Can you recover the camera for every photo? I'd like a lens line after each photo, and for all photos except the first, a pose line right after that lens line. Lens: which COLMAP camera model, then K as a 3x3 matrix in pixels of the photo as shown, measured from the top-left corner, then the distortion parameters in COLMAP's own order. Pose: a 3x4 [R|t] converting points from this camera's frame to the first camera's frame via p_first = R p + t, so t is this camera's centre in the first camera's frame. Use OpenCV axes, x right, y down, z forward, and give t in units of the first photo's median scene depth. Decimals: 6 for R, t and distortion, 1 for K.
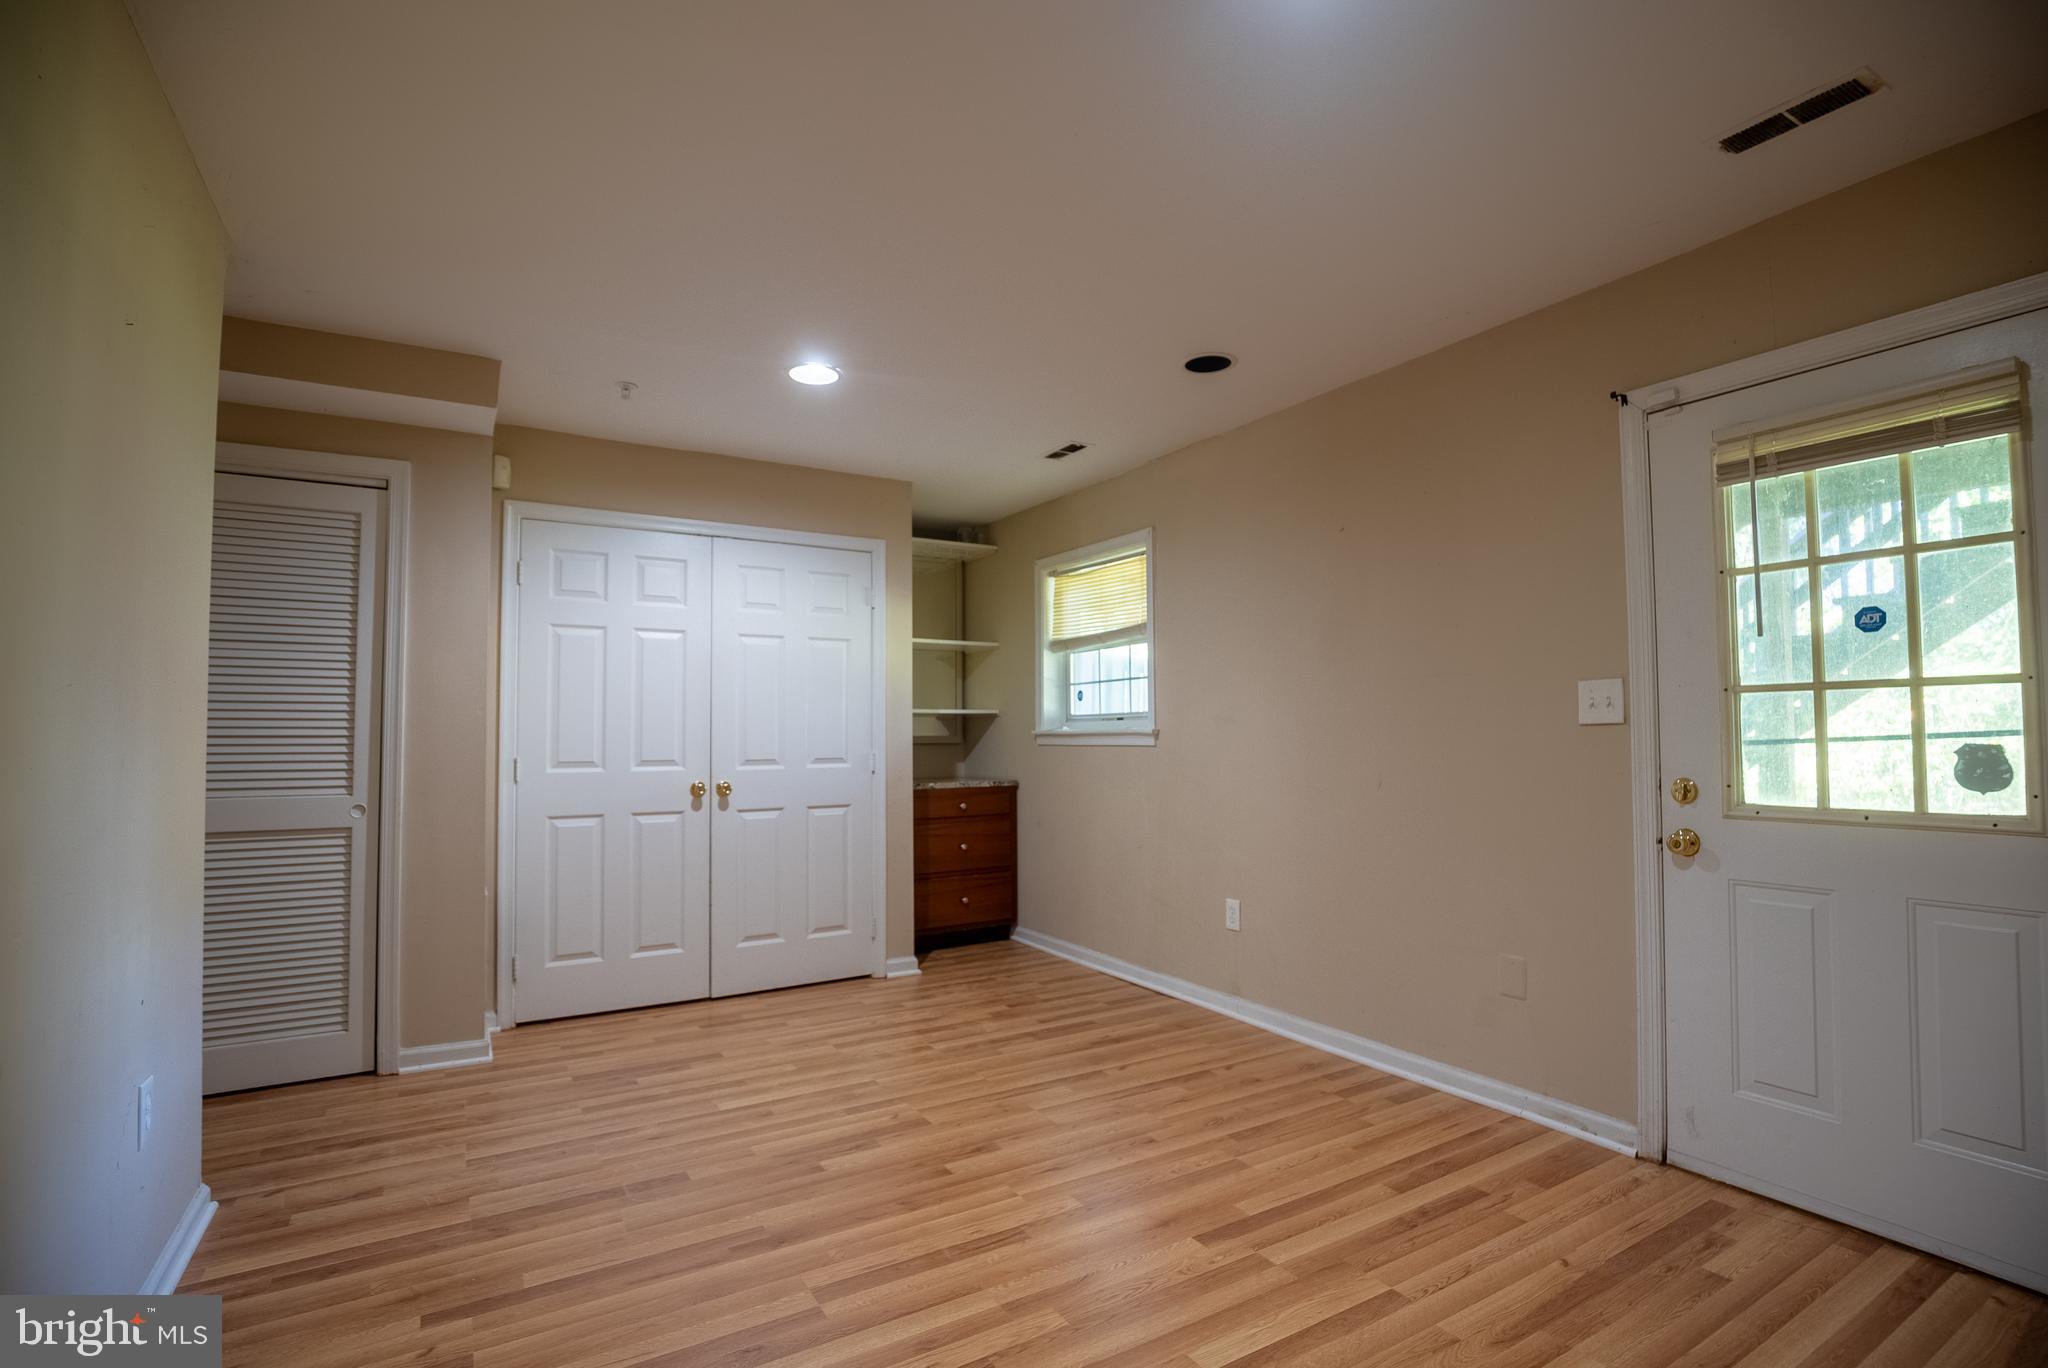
lens RADIAL K [[968.4, 0, 1027.8], [0, 968.4, 685.8], [0, 0, 1]] dist [-0.031204, 0.005426]
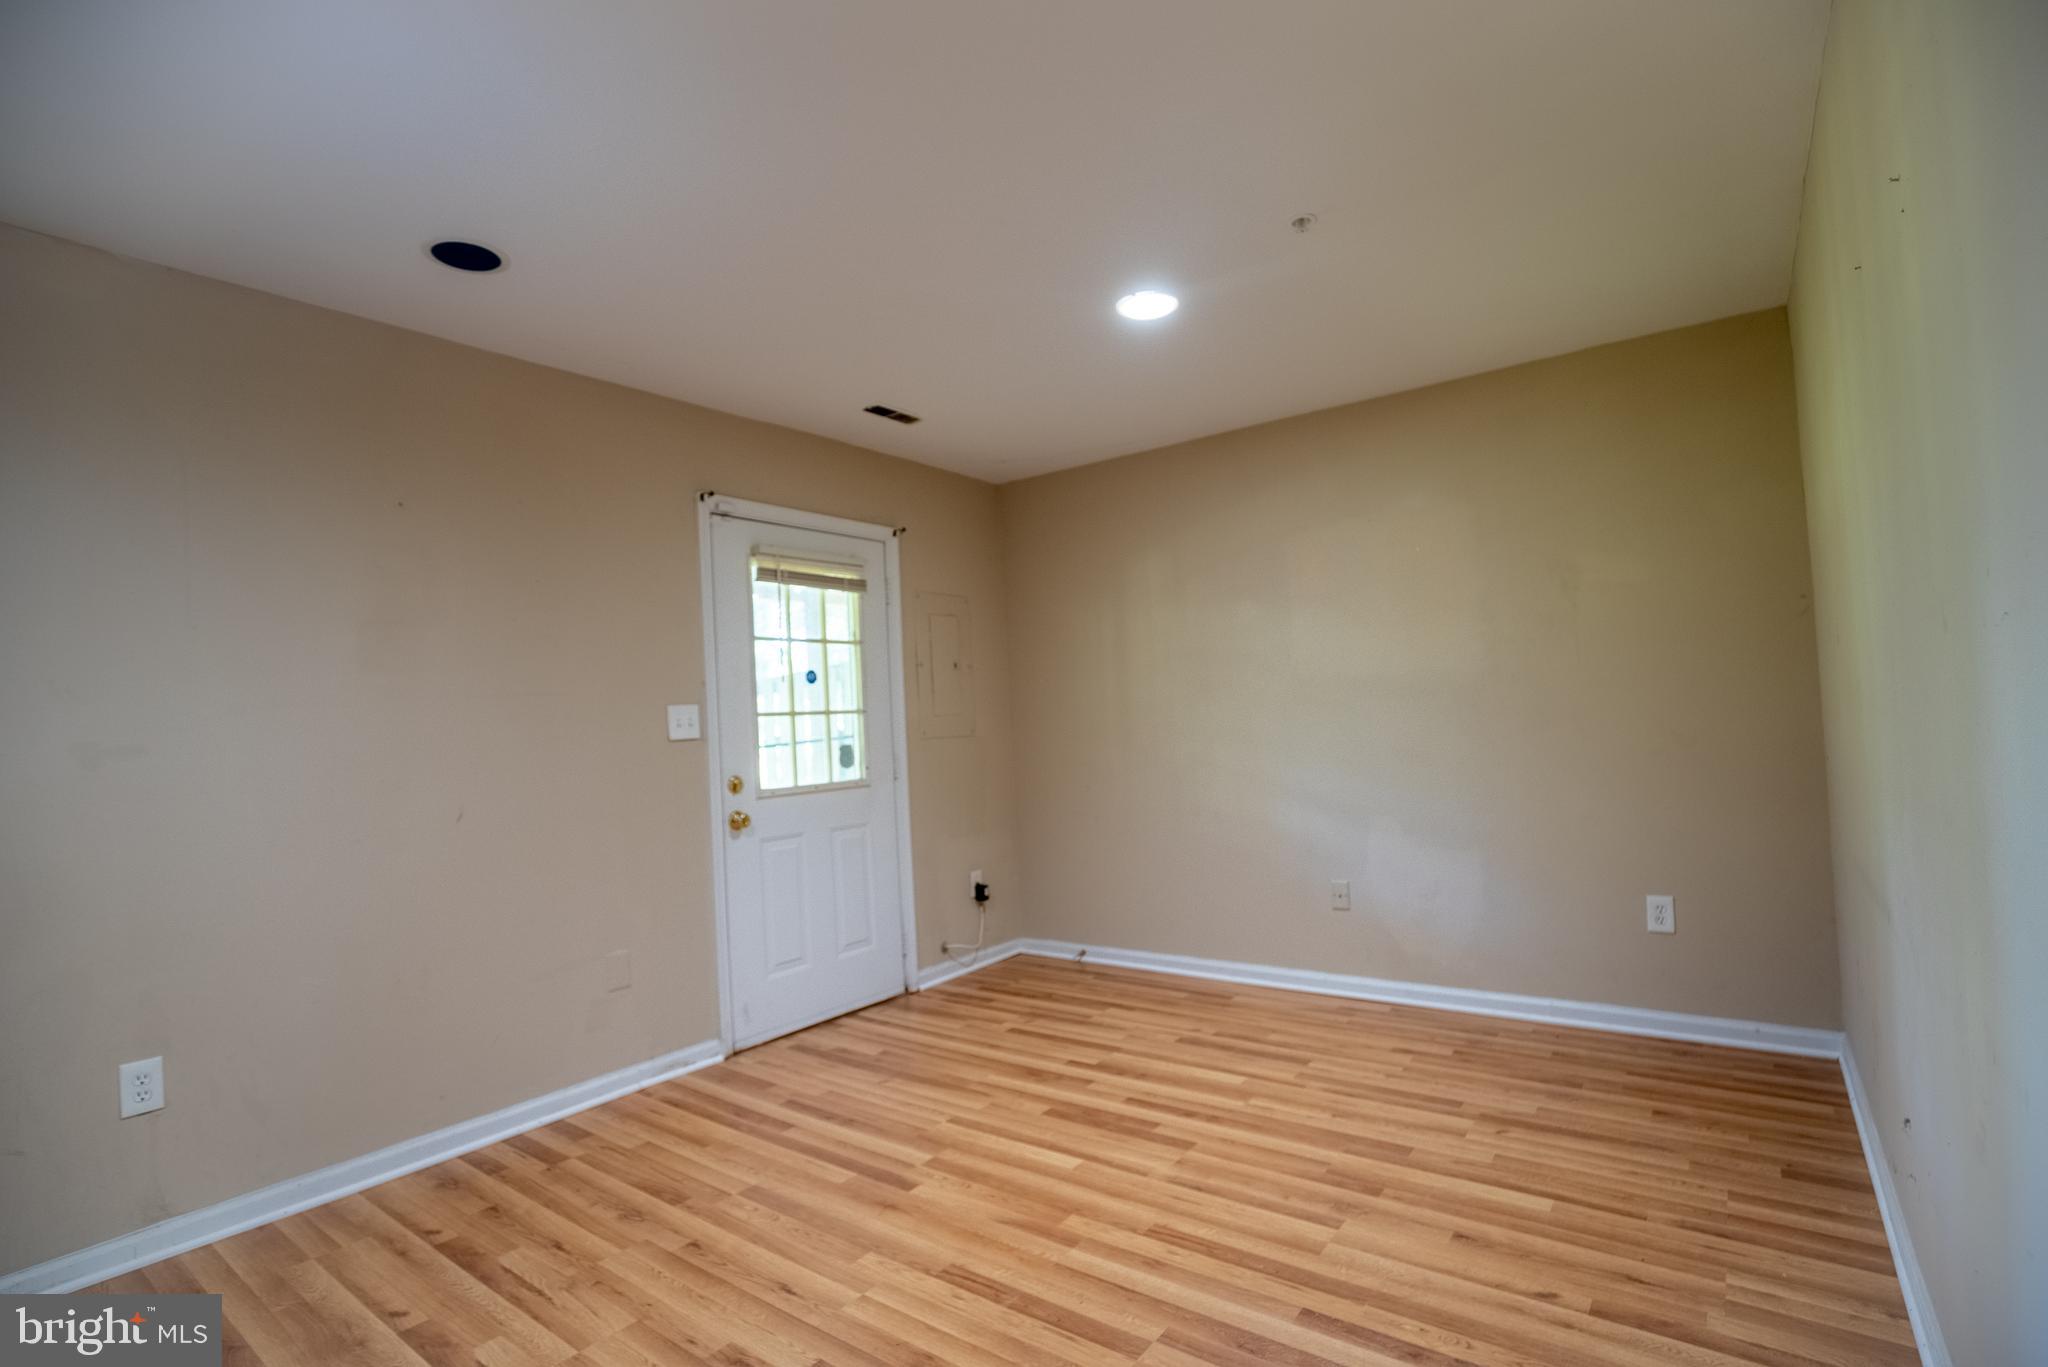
lens RADIAL K [[968.4, 0, 1021.6], [0, 968.4, 686.8], [0, 0, 1]] dist [-0.031204, 0.005426]
pose [[-0.374051, 0.060838, 0.925411, -0.827891], [0.006166, 0.997987, -0.063116, 0.057611], [-0.927388, -0.017903, -0.373673, 1.150892]]
